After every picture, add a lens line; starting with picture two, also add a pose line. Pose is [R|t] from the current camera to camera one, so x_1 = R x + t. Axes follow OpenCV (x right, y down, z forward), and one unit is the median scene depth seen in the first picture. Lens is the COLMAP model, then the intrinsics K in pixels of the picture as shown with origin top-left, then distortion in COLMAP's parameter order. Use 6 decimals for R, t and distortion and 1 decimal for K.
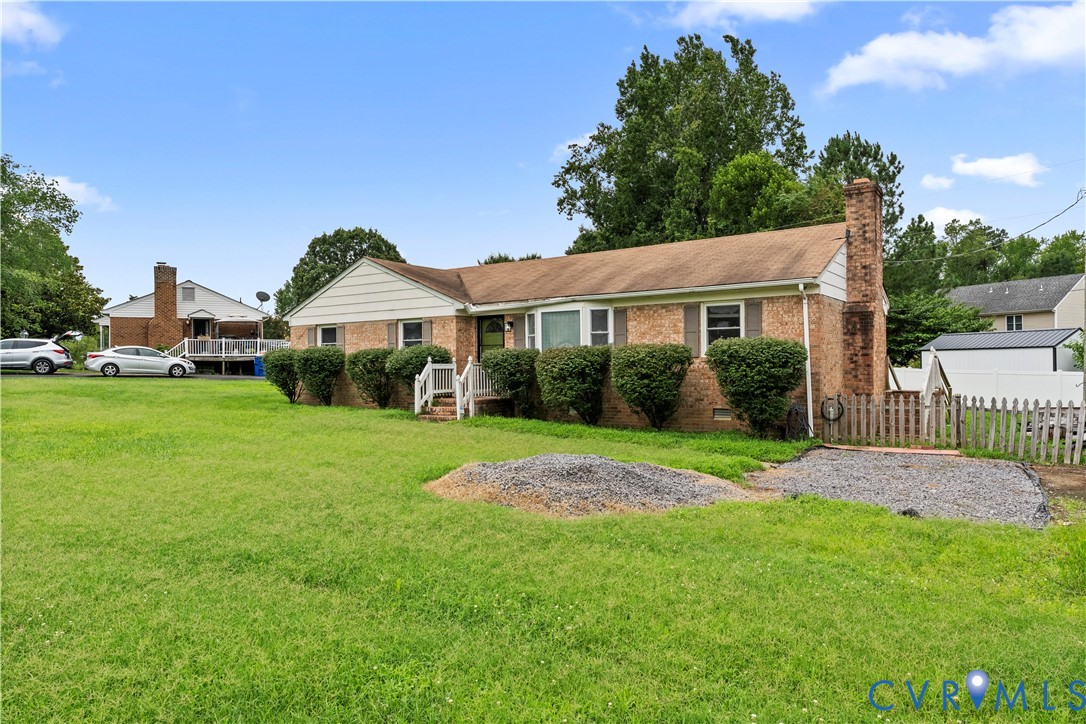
lens RADIAL K [[748.0, 0, 540.1], [0, 748.0, 367.9], [0, 0, 1]] dist [-0.001679, 0.026914]
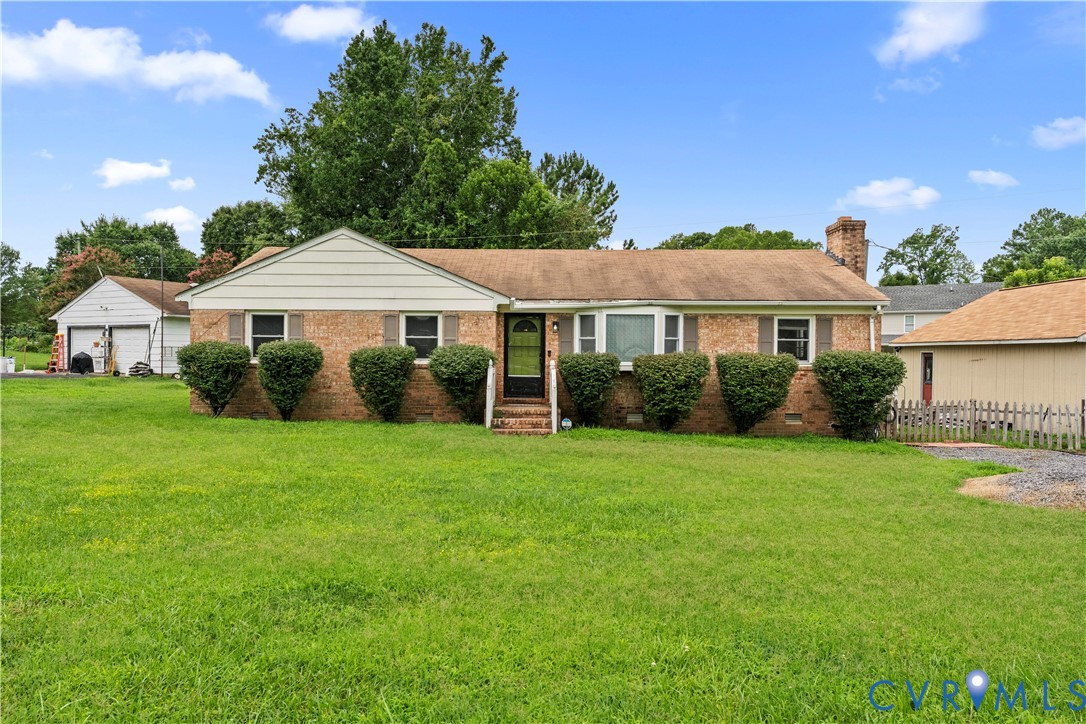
lens RADIAL K [[748.0, 0, 541.2], [0, 748.0, 365.5], [0, 0, 1]] dist [-0.001679, 0.026914]
pose [[0.819312, 0.009220, 0.573274, -0.598419], [-0.015992, 0.999849, 0.006774, -0.014967], [-0.573125, -0.014718, 0.819336, 0.276278]]
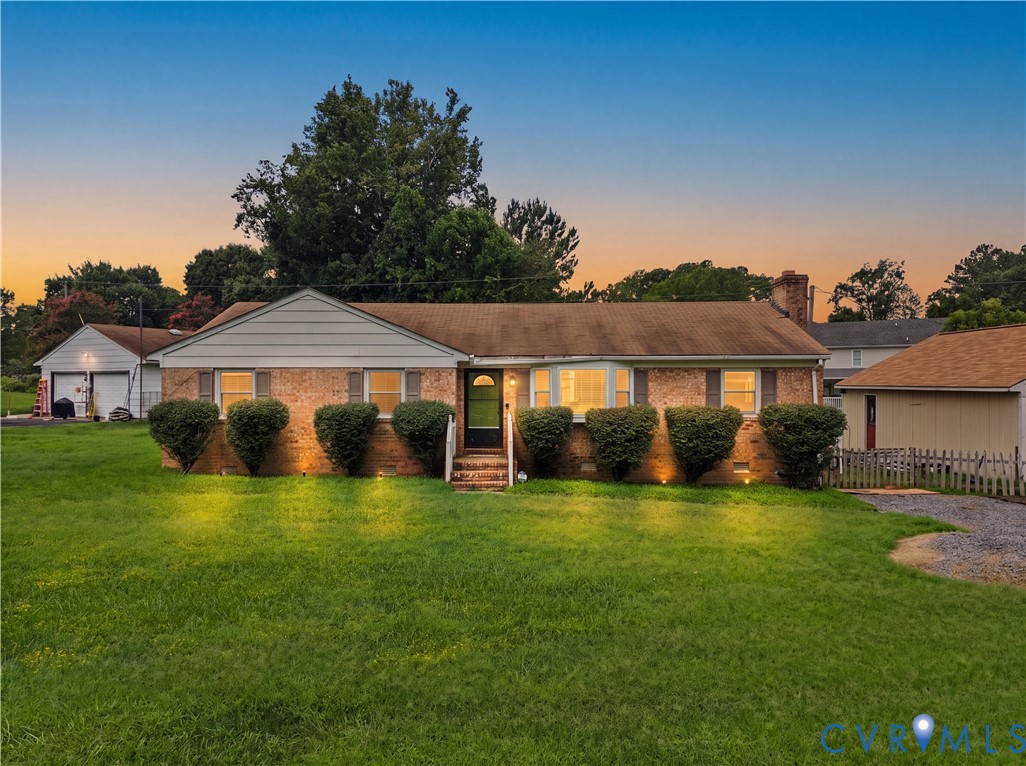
lens RADIAL K [[707.1, 0, 515.5], [0, 707.1, 385.9], [0, 0, 1]] dist [0.031480, -0.018719]
pose [[0.816201, 0.007421, 0.577720, -0.580831], [-0.008070, 0.999966, -0.001444, -0.050272], [-0.577712, -0.003483, 0.816234, 0.272850]]
